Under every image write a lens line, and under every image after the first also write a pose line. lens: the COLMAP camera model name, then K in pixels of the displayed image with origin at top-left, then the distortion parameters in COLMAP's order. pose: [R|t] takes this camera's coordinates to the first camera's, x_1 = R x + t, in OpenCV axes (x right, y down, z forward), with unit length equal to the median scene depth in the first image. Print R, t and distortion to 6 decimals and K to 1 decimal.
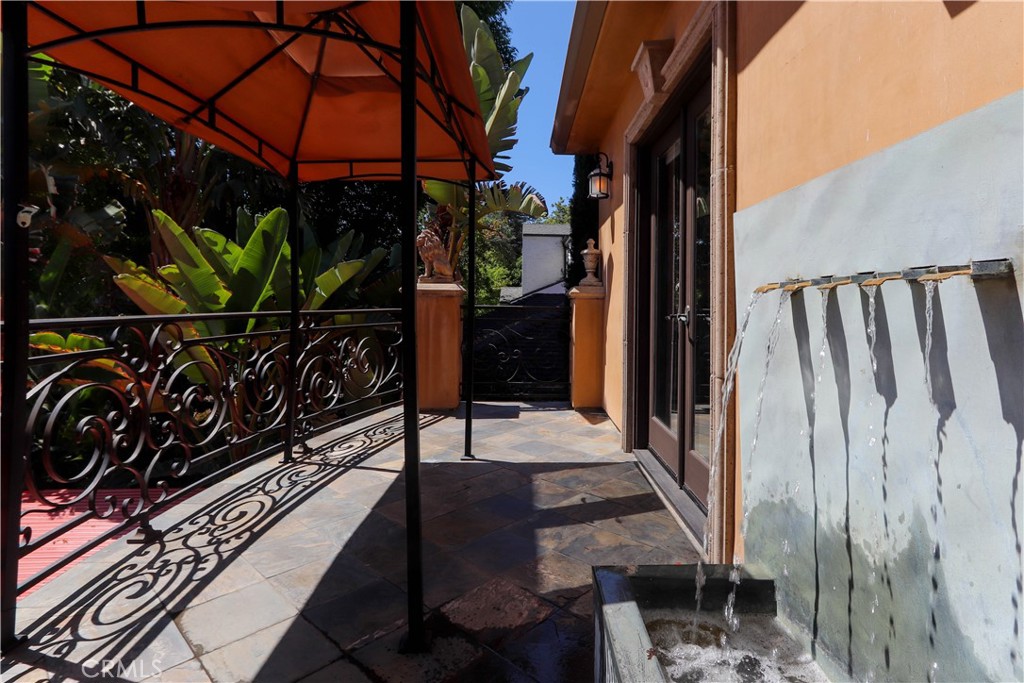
lens RADIAL K [[520.9, 0, 512.3], [0, 520.9, 301.1], [0, 0, 1]] dist [-0.000613, 0.003498]
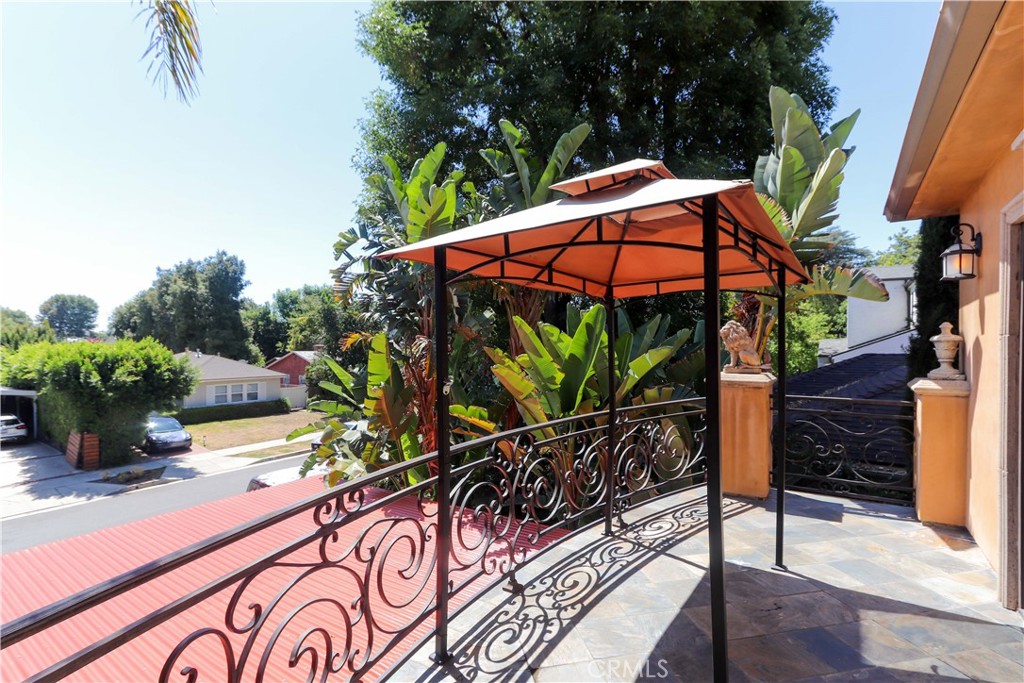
lens RADIAL K [[472.6, 0, 514.7], [0, 472.6, 343.2], [0, 0, 1]] dist [-0.001811, 0.003253]
pose [[0.827329, -0.006774, -0.561676, 0.005689], [0.015811, 0.999812, 0.011231, -0.128599], [0.561495, -0.018172, 0.827281, -0.014874]]
